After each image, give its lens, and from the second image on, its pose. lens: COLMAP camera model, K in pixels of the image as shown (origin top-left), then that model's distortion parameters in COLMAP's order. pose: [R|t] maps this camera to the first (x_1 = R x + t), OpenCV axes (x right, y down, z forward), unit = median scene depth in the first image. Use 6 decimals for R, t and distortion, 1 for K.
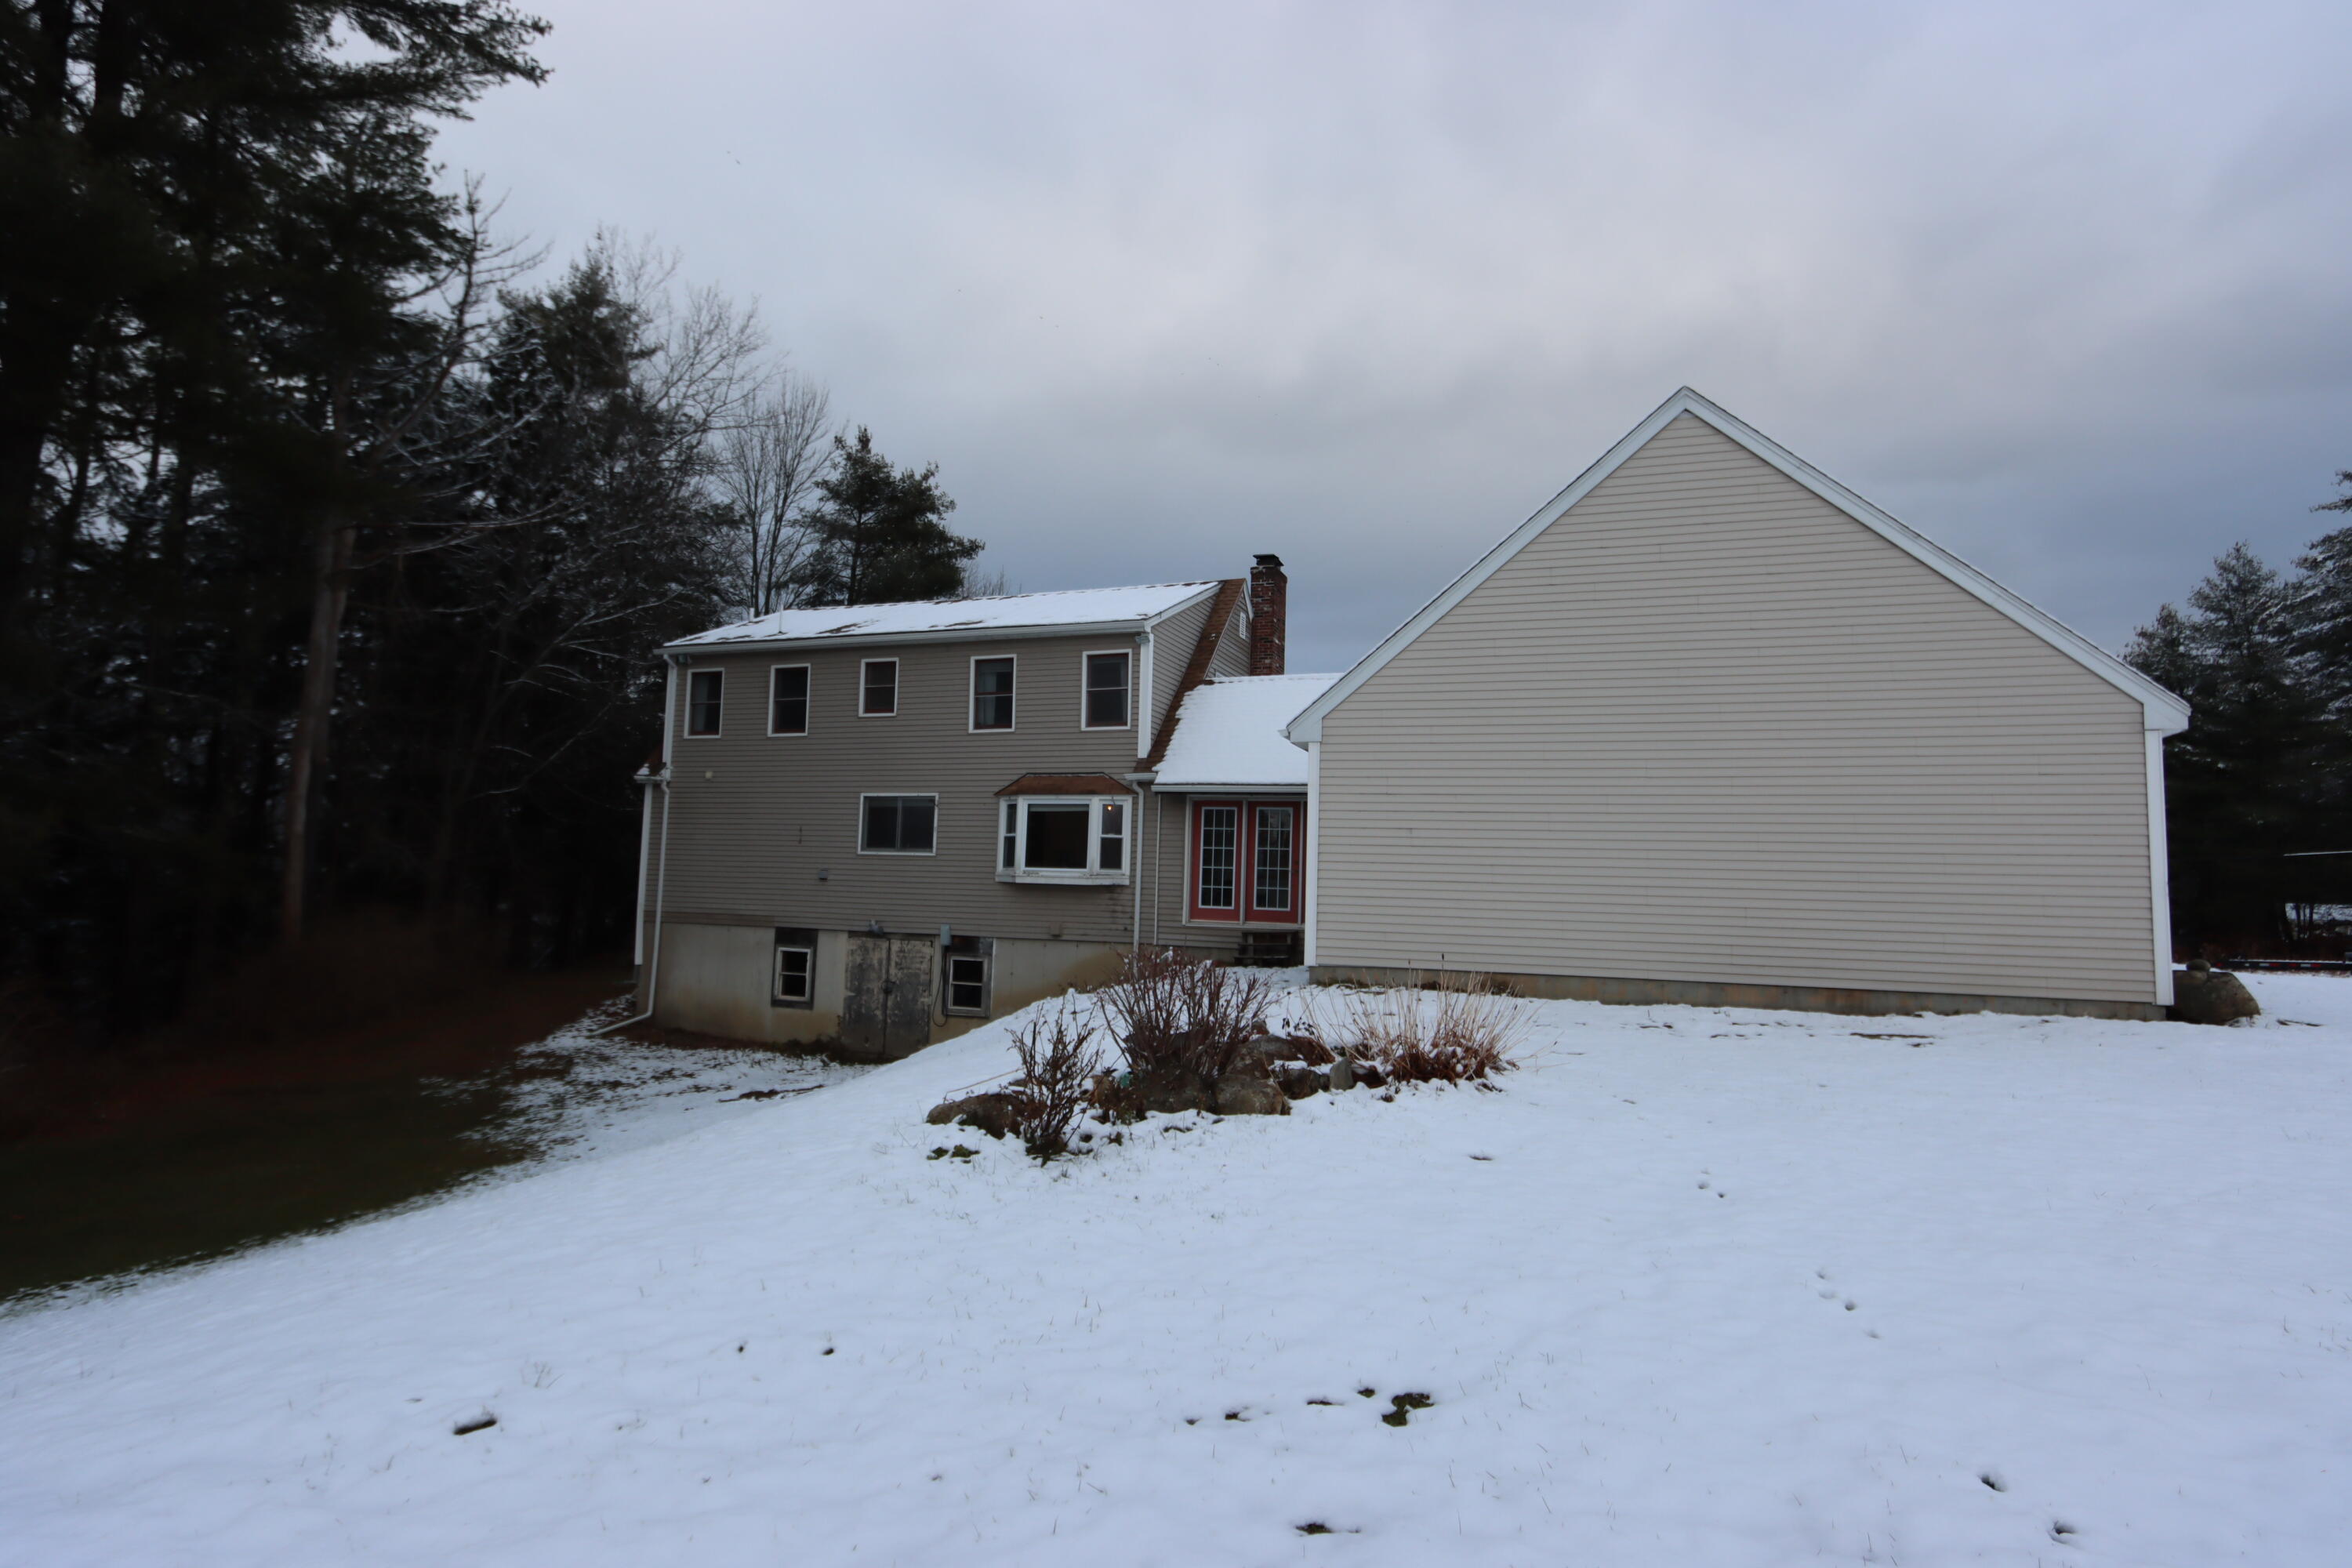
lens RADIAL K [[1297.8, 0, 1157.4], [0, 1297.8, 775.9], [0, 0, 1]] dist [-0.006074, 0.000636]
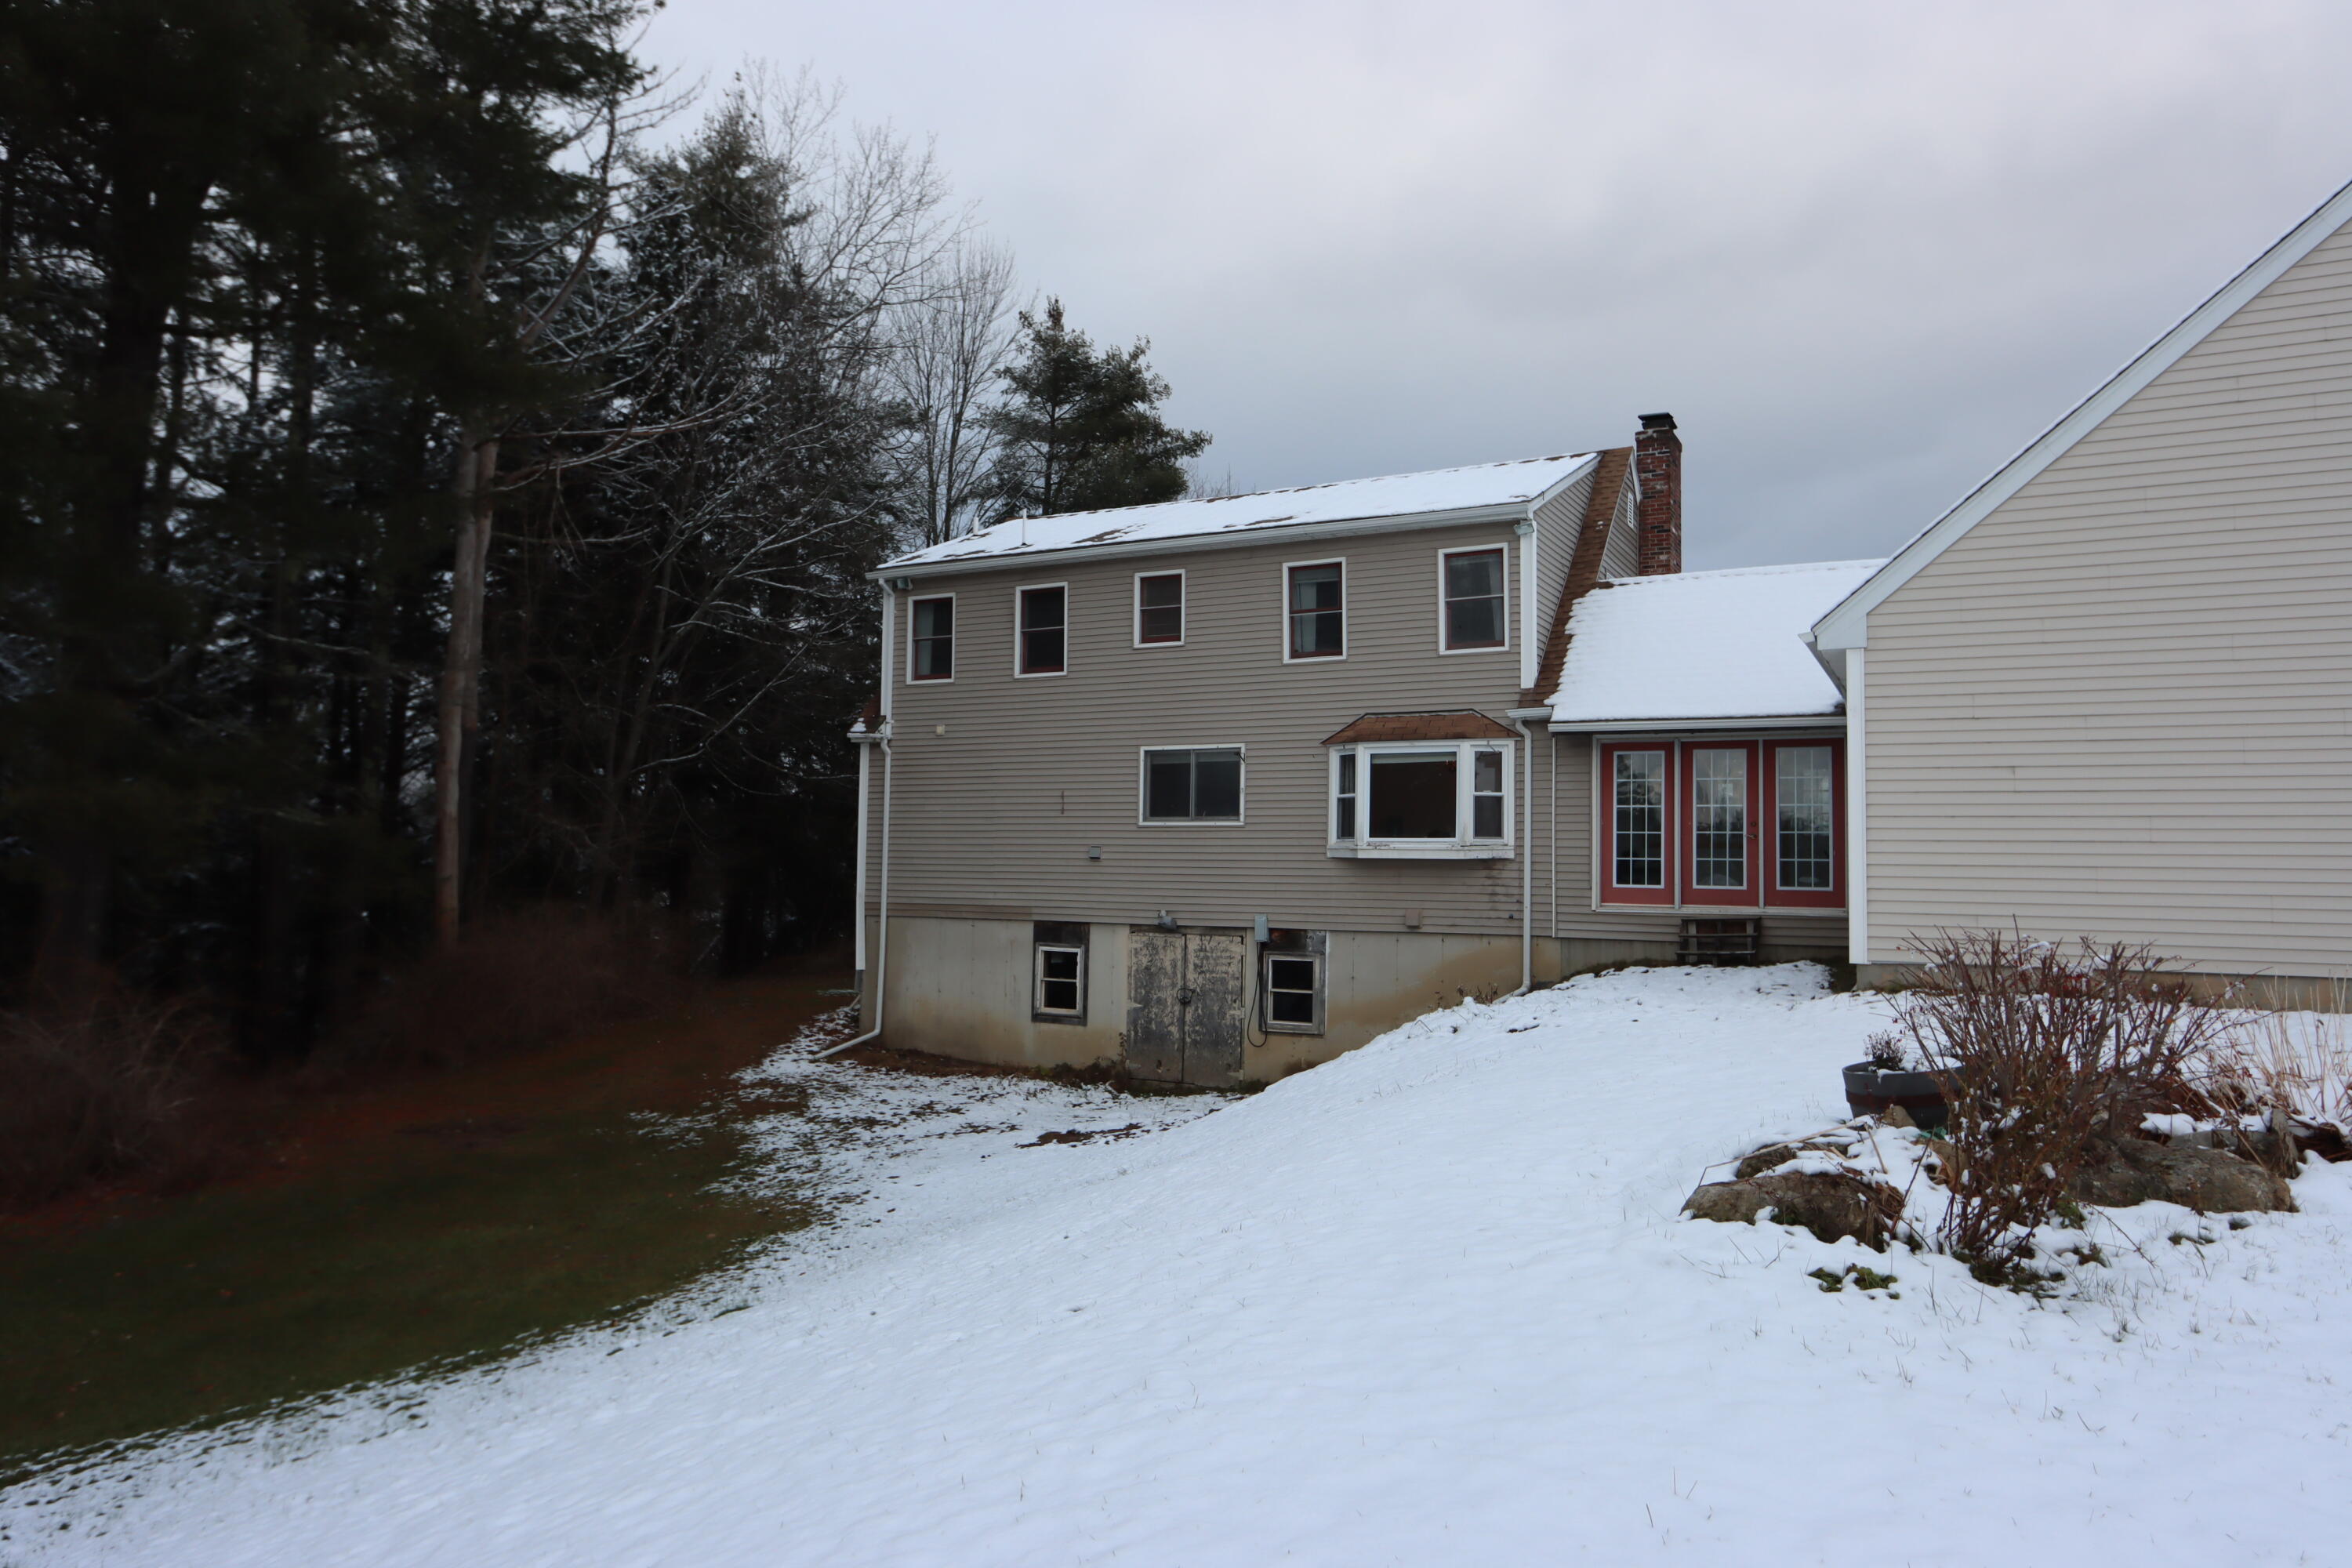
lens RADIAL K [[1601.0, 0, 1176.0], [0, 1601.0, 784.0], [0, 0, 1]] dist [-0.009805, 0.004189]
pose [[0.991649, -0.022588, -0.126970, -0.083664], [0.026567, 0.999205, 0.029734, 0.007310], [0.126197, -0.032859, 0.991461, 0.054113]]
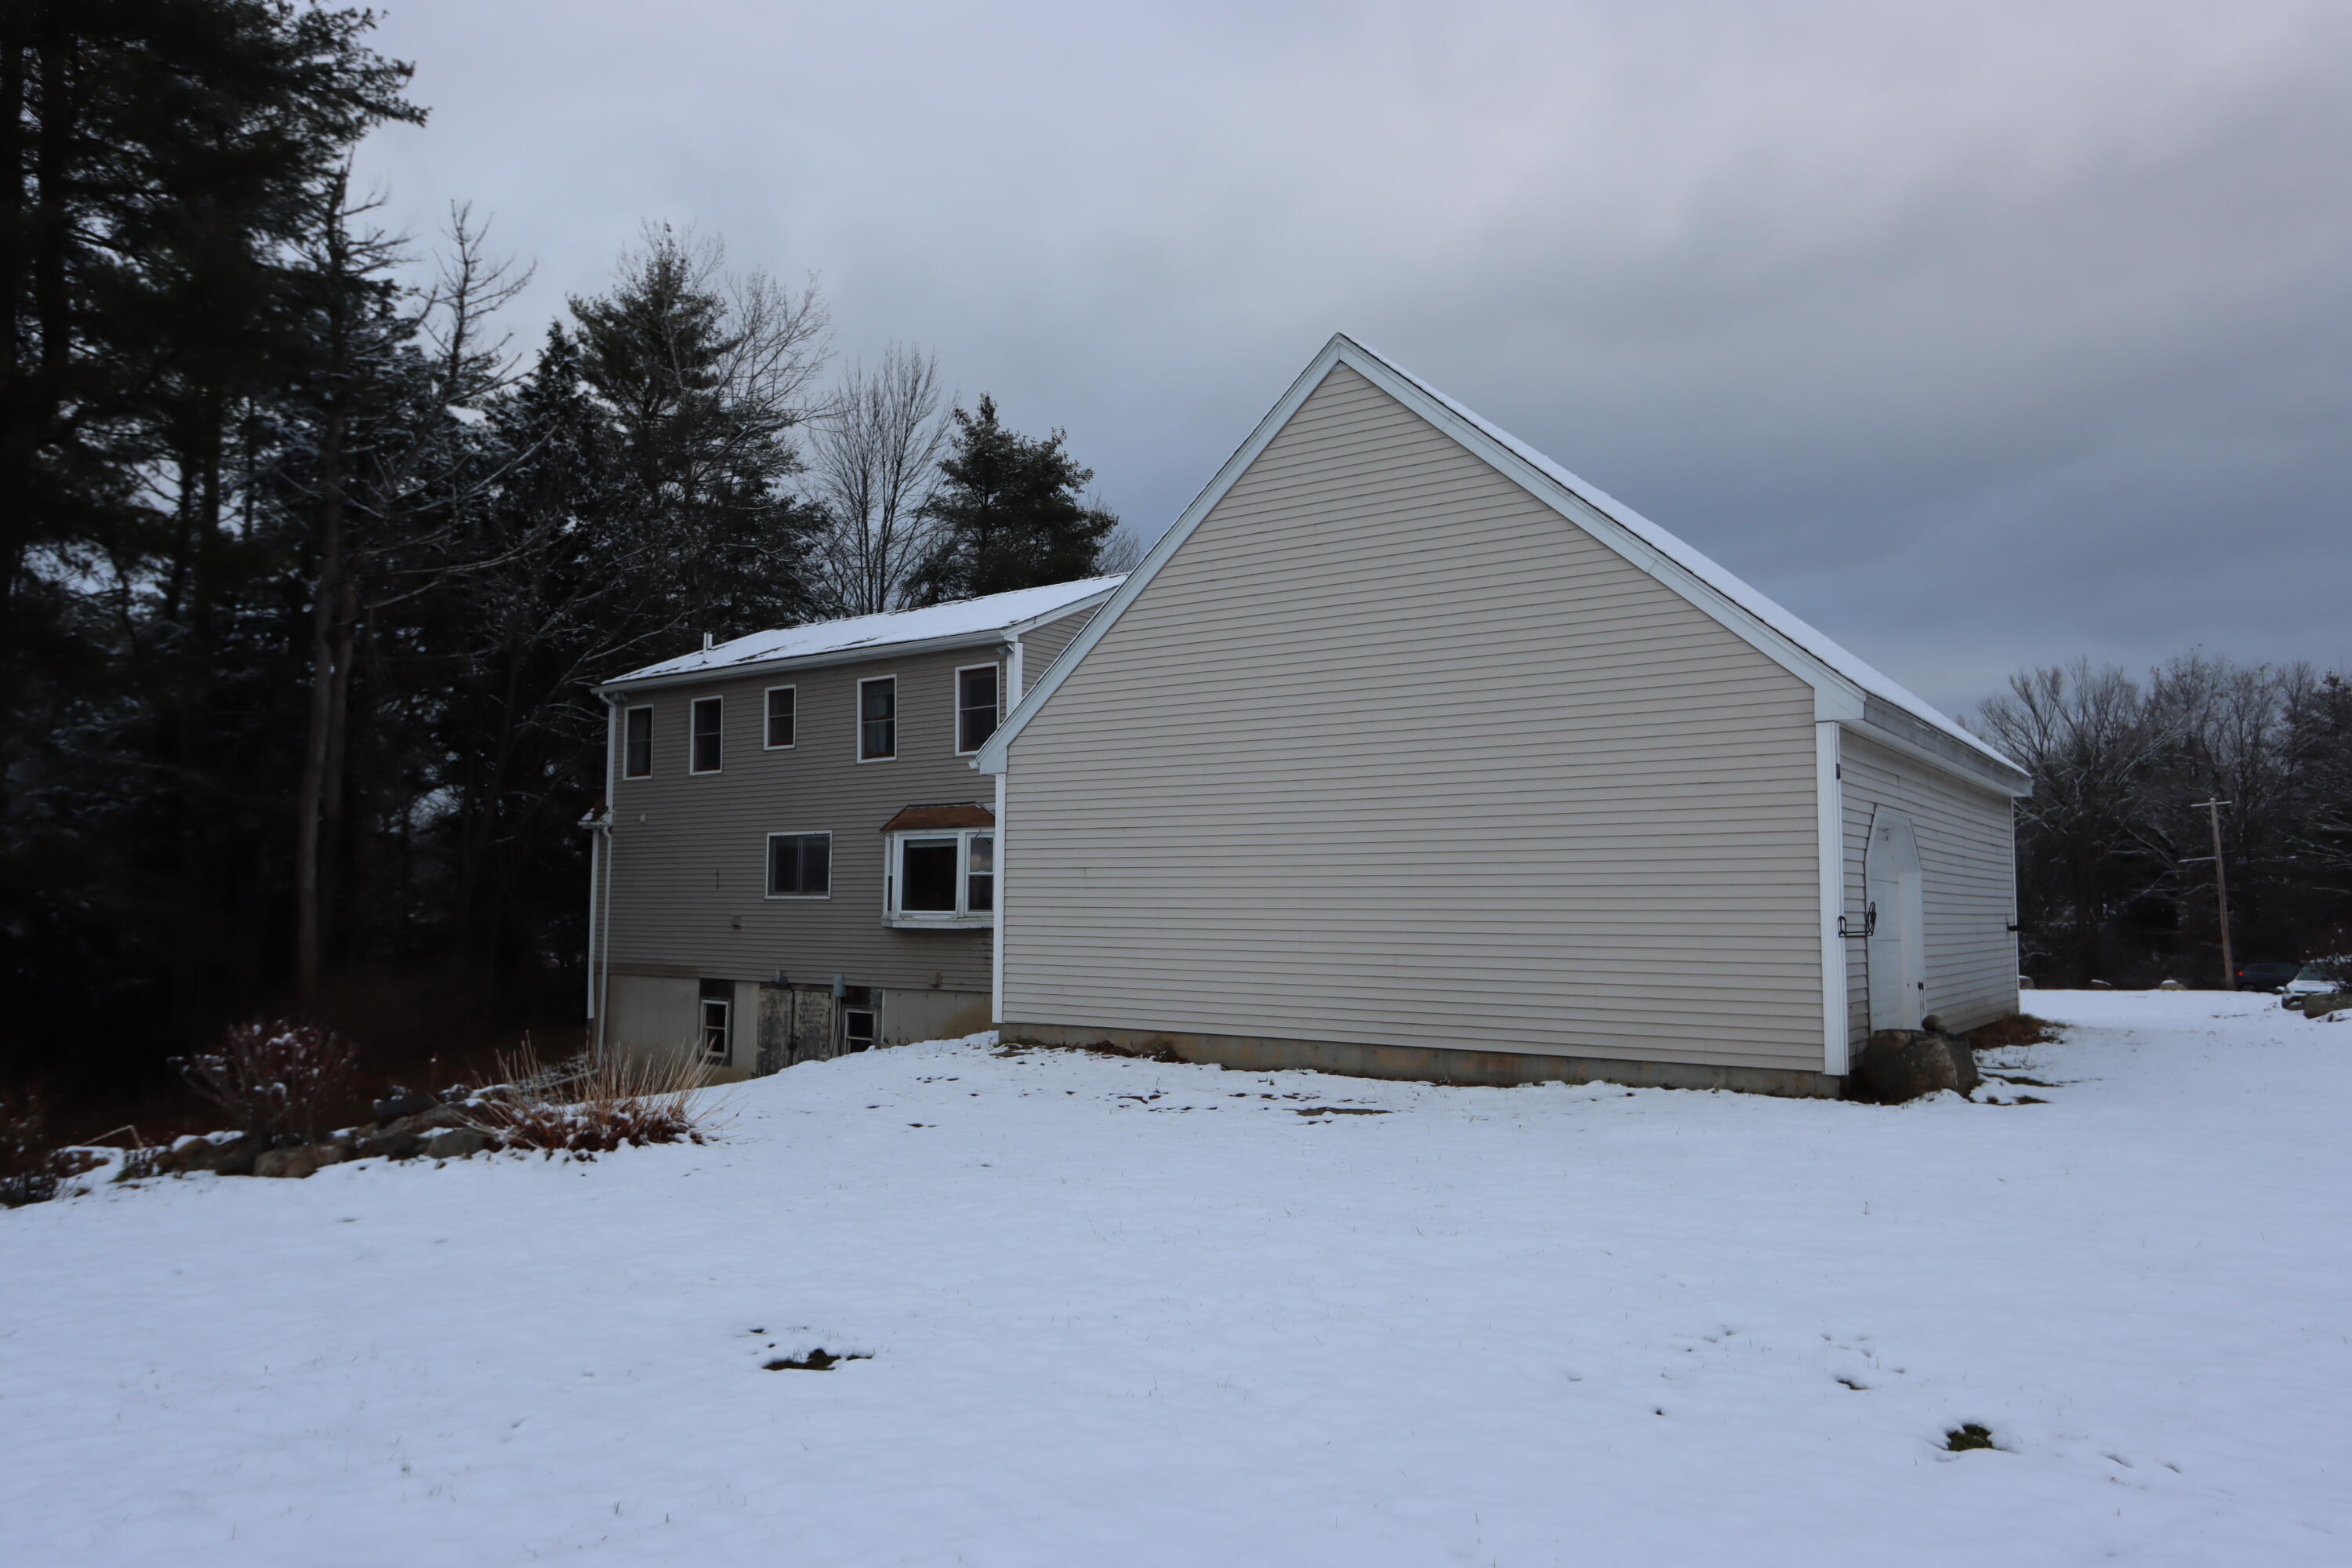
lens RADIAL K [[1583.4, 0, 1072.1], [0, 1583.4, 794.0], [0, 0, 1]] dist [0.002112, 0.001901]
pose [[0.958450, -0.044957, -0.281694, 0.288939], [0.048168, 0.998829, 0.004479, -0.008771], [0.281163, -0.017861, 0.959494, -0.021154]]
